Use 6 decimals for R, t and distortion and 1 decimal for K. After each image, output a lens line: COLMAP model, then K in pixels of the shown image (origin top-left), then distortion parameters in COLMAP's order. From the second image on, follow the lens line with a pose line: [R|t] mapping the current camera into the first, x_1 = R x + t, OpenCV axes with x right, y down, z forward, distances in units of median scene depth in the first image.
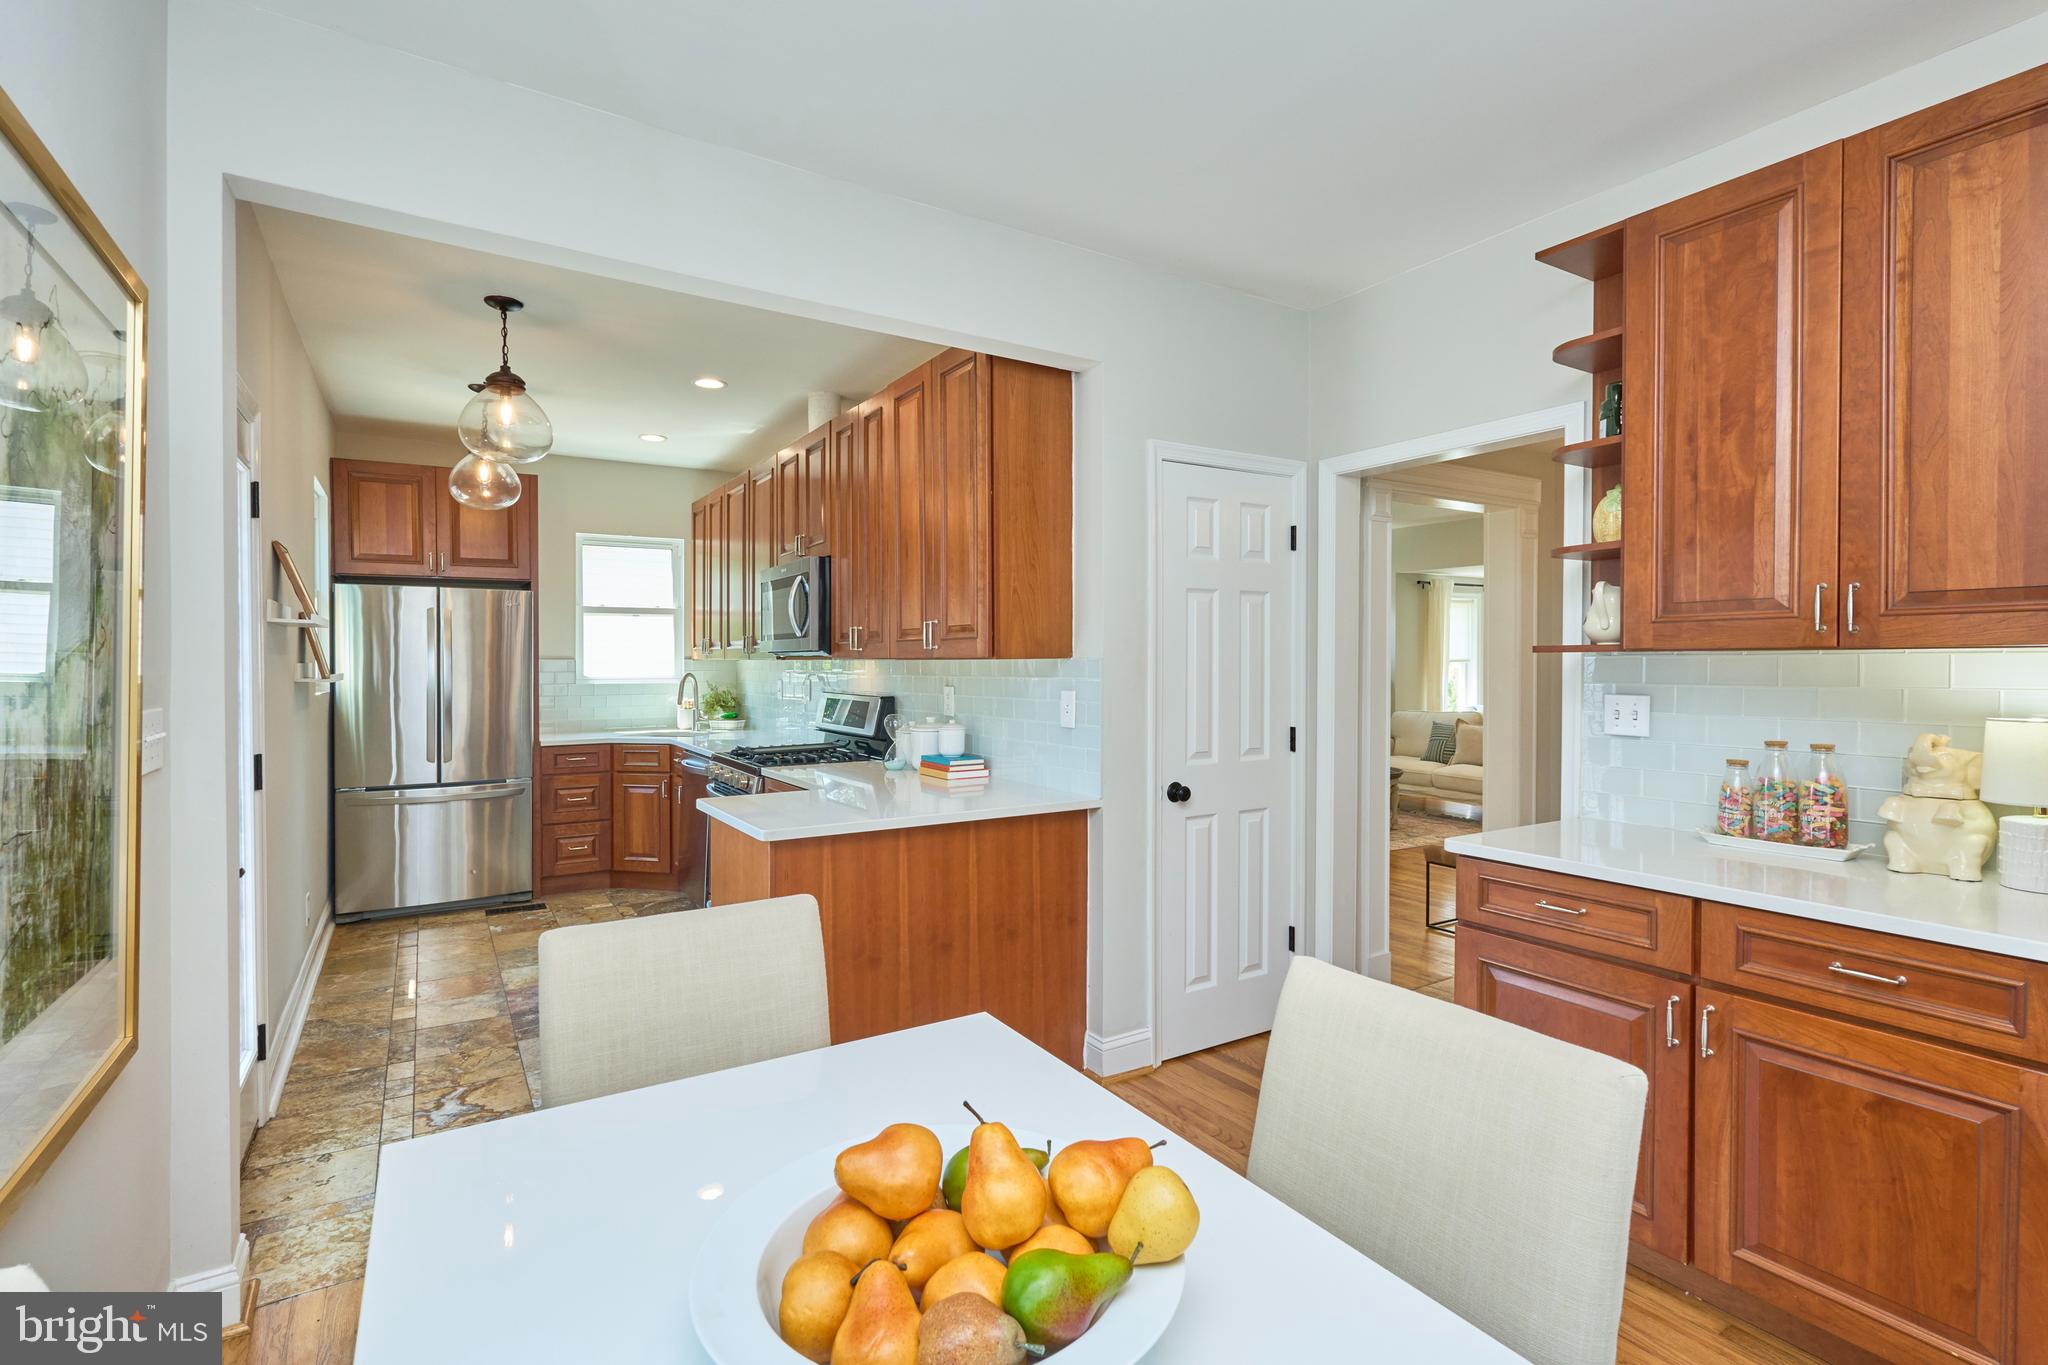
lens RADIAL K [[949.5, 0, 1009.9], [0, 949.5, 684.8], [0, 0, 1]] dist [-0.001590, 0.001359]
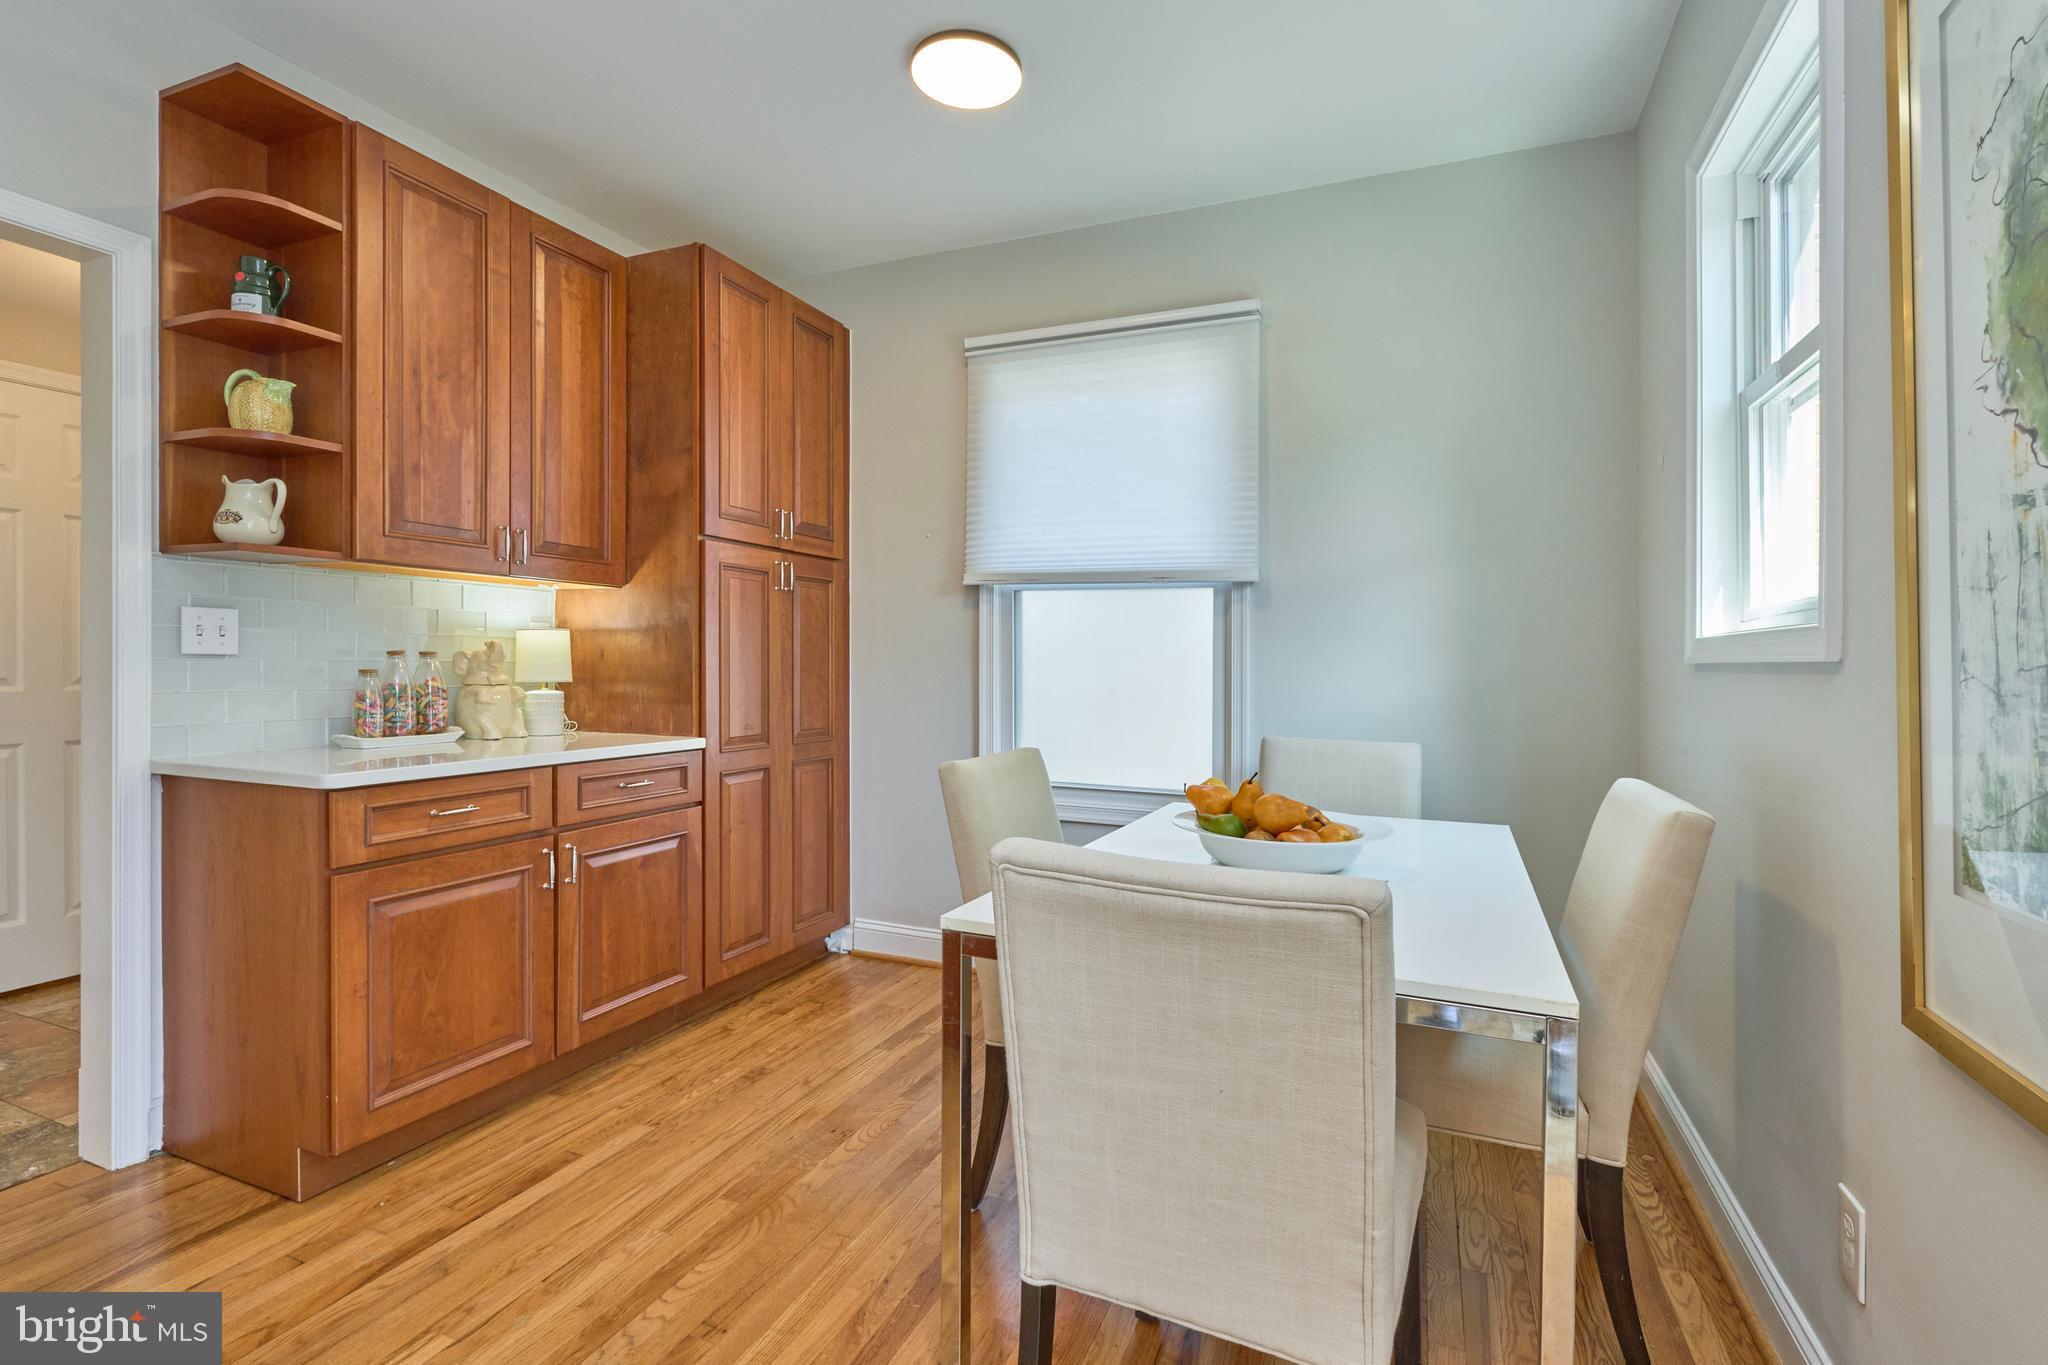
lens RADIAL K [[949.5, 0, 1035.4], [0, 949.5, 662.5], [0, 0, 1]] dist [-0.001590, 0.001359]
pose [[-0.583118, -0.004700, 0.812374, -0.461886], [0.010211, 0.999862, 0.013114, 0.053001], [-0.812324, 0.015942, -0.582989, 0.825122]]
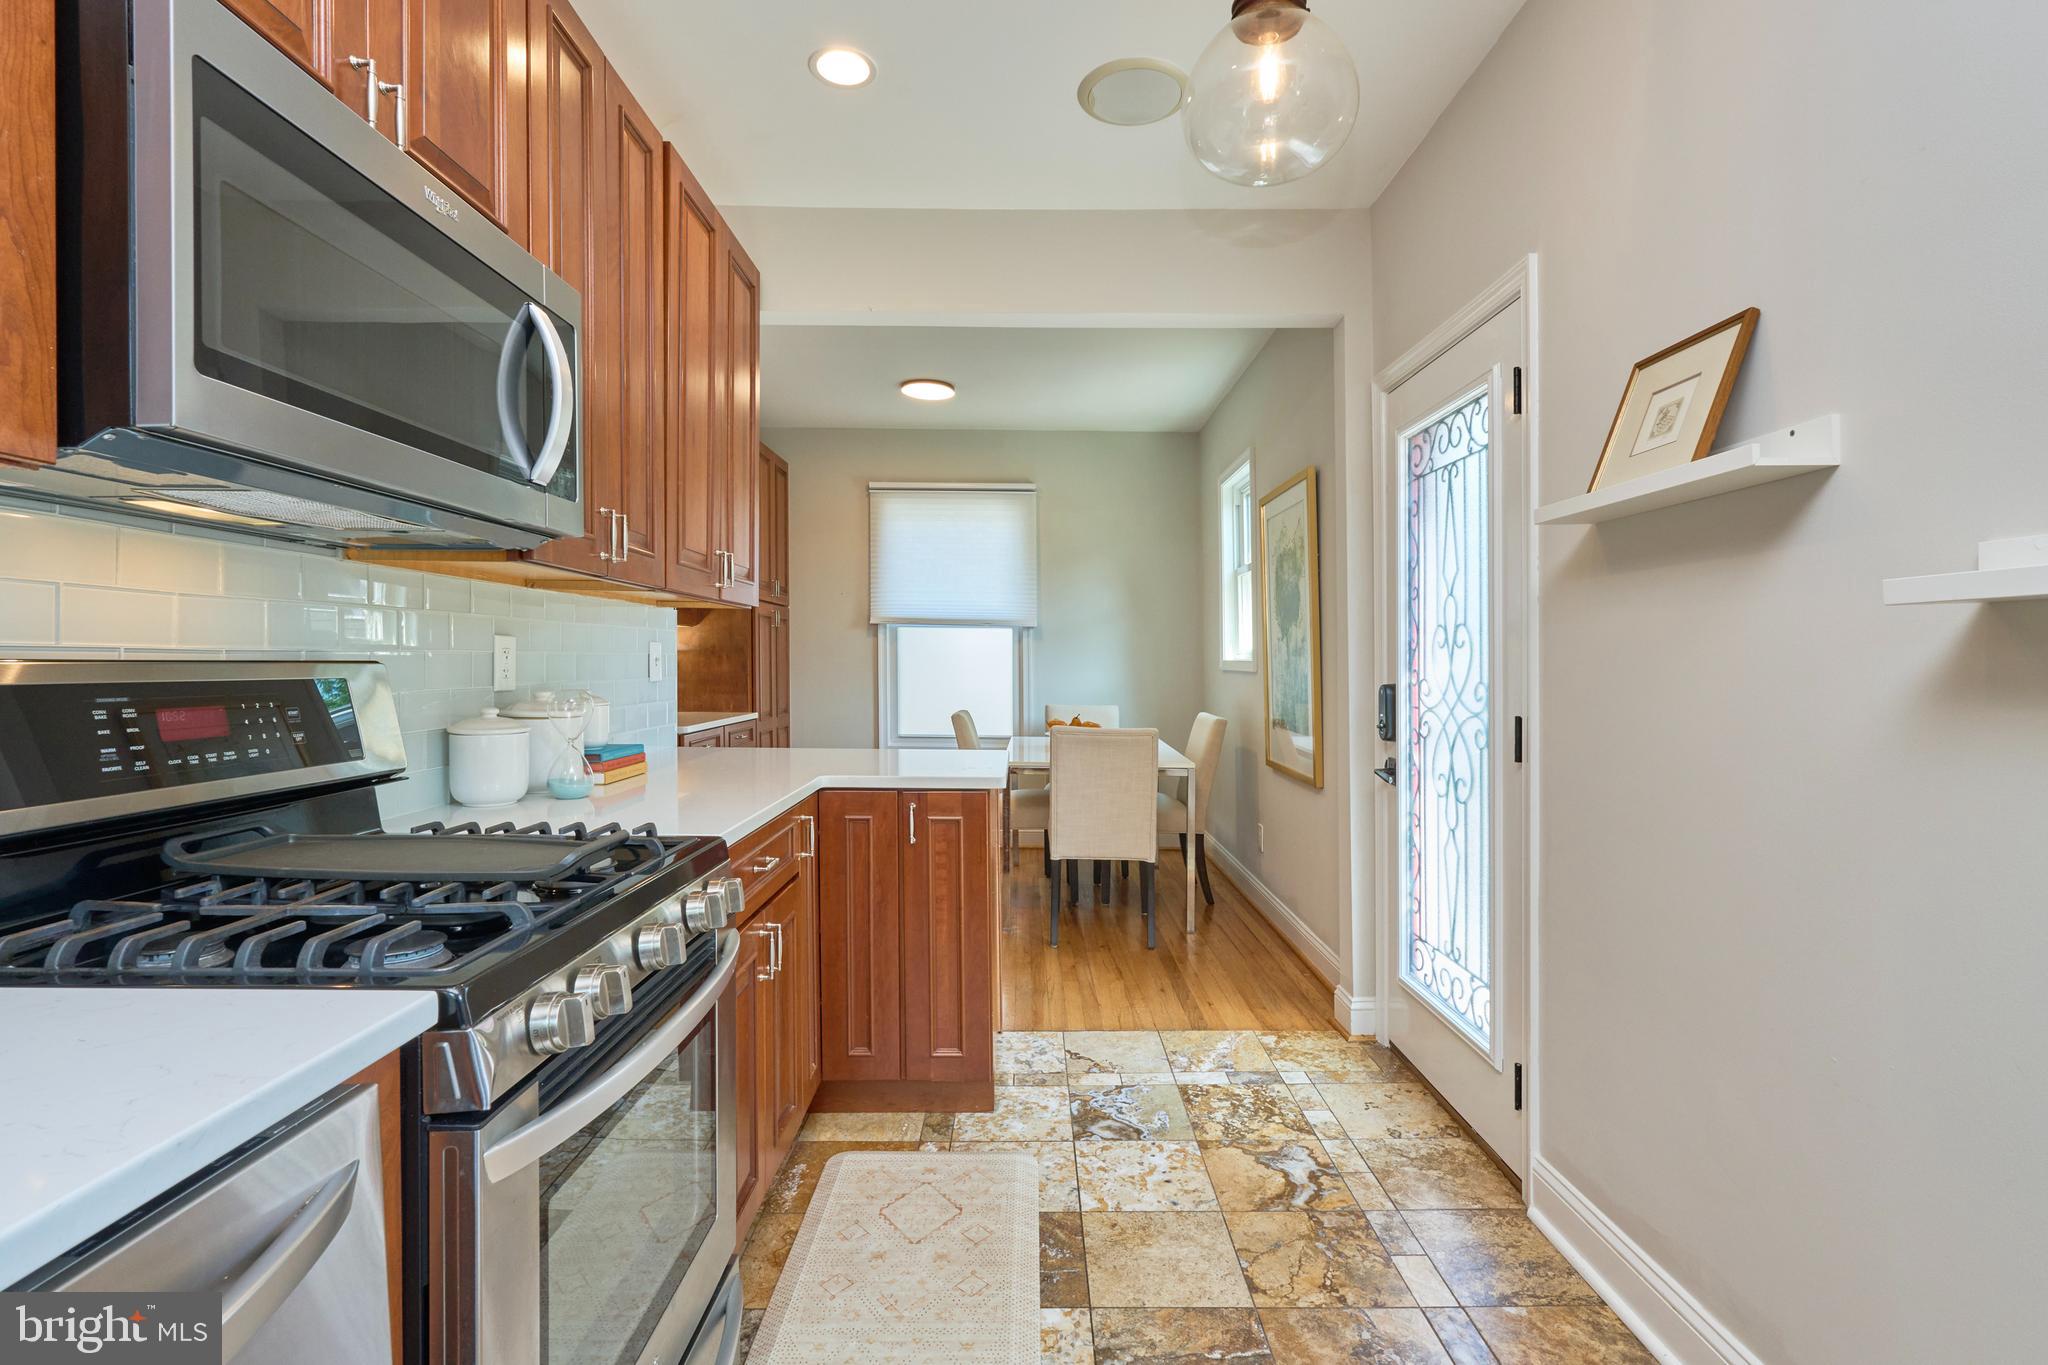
lens RADIAL K [[949.5, 0, 1031.3], [0, 949.5, 664.2], [0, 0, 1]] dist [-0.001590, 0.001359]
pose [[-0.855636, -0.006201, 0.517541, -0.824091], [0.009462, 0.999574, 0.027620, 0.004195], [-0.517491, 0.028530, -0.855213, 1.814799]]
